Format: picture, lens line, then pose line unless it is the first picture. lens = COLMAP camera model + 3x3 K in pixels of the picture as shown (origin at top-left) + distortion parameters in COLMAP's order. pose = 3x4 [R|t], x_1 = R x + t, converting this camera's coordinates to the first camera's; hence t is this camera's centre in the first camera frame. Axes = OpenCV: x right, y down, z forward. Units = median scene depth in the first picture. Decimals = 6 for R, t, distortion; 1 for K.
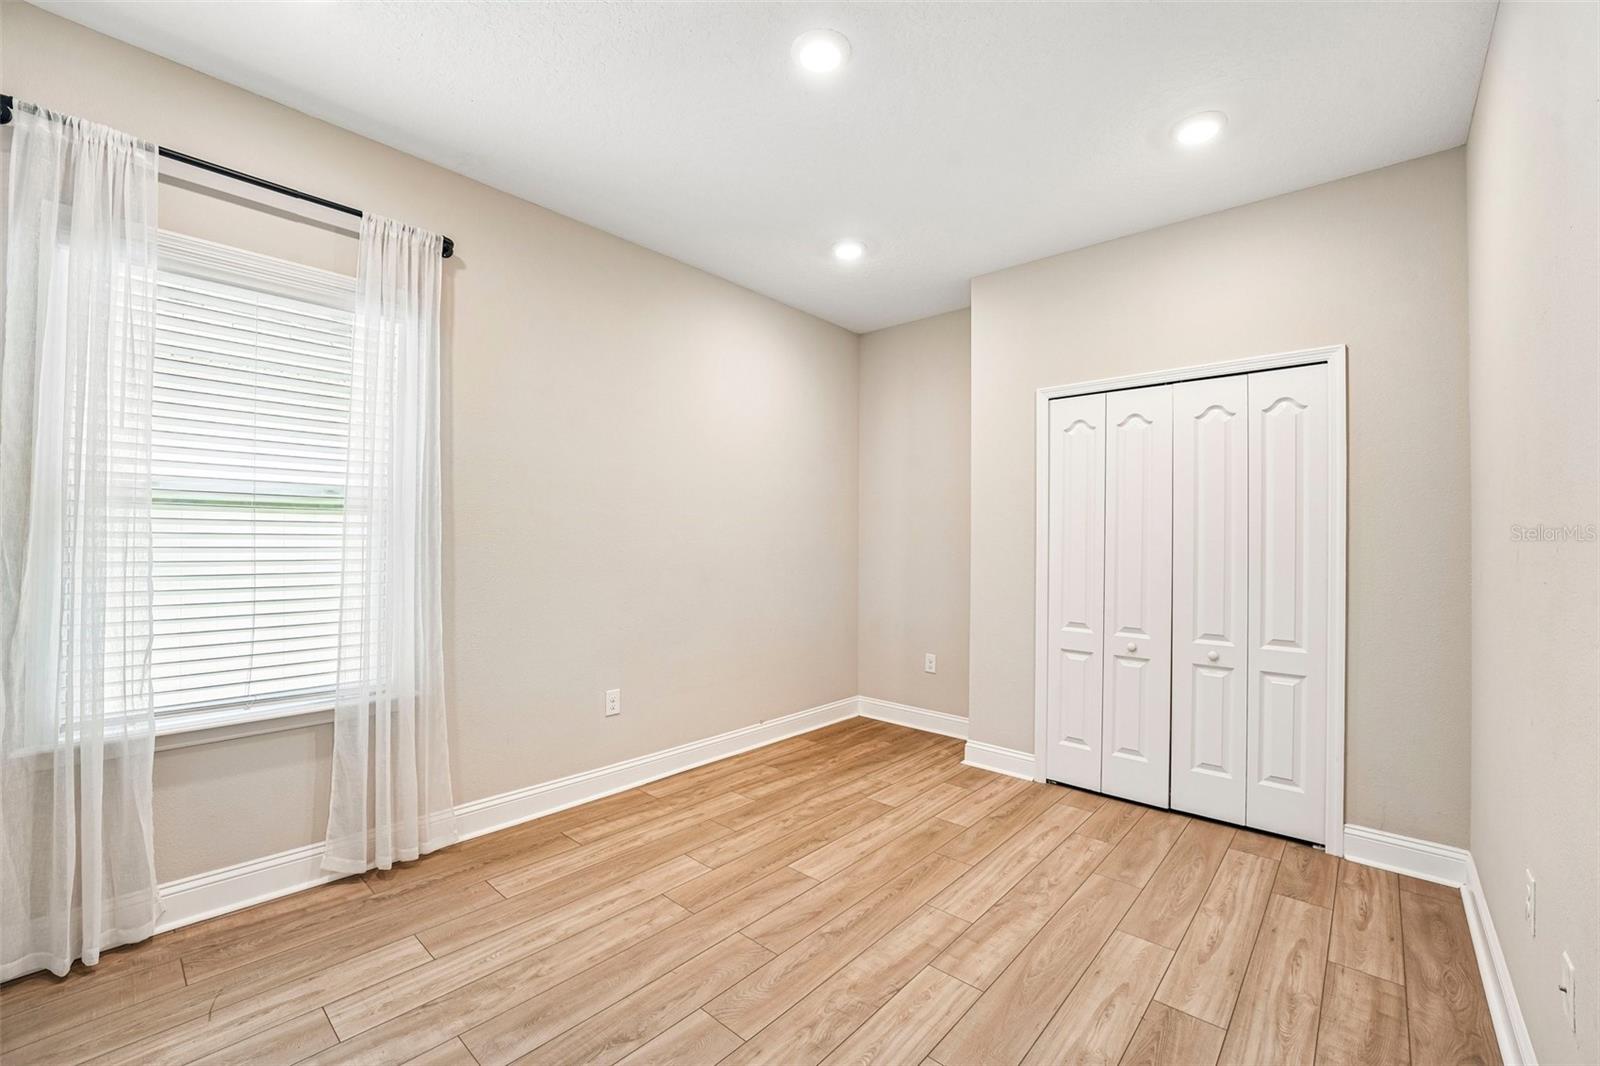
lens RADIAL K [[651.3, 0, 800.3], [0, 651.3, 537.2], [0, 0, 1]] dist [-0.028724, 0.004337]
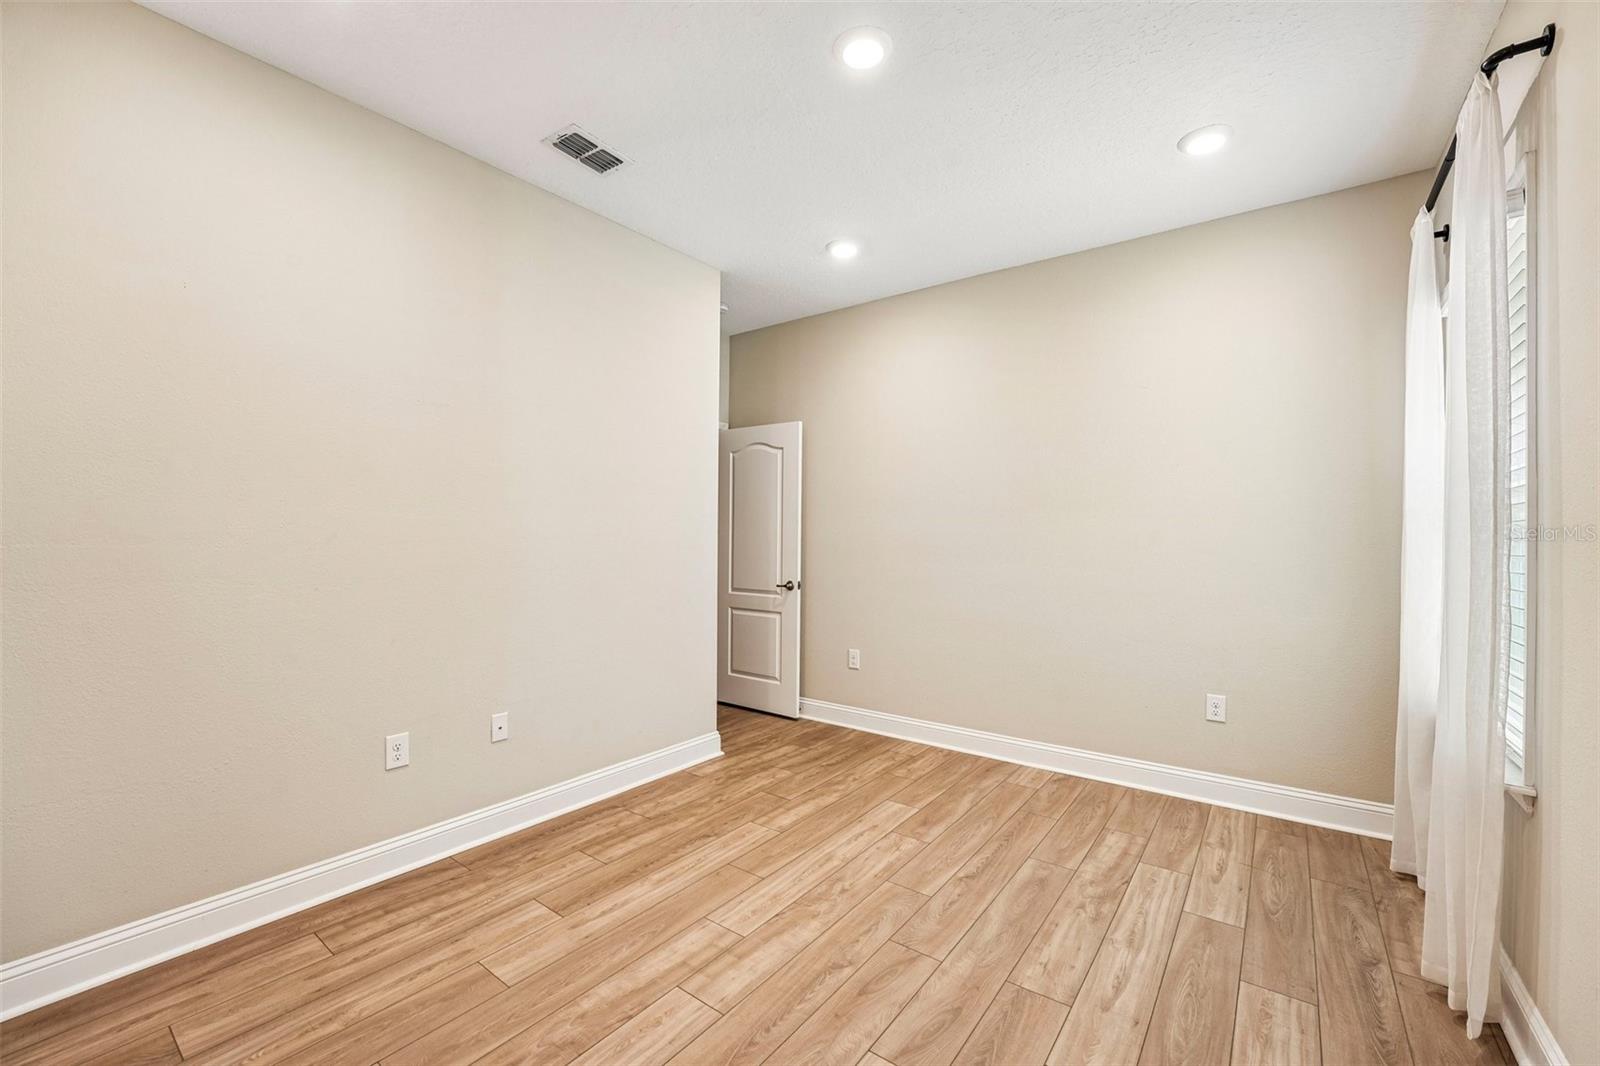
lens RADIAL K [[651.3, 0, 790.4], [0, 651.3, 531.1], [0, 0, 1]] dist [-0.028724, 0.004337]
pose [[-0.997389, -0.017390, -0.070097, 0.208057], [-0.016468, 0.999770, -0.013706, 0.013664], [0.070319, -0.012515, -0.997446, 2.043371]]
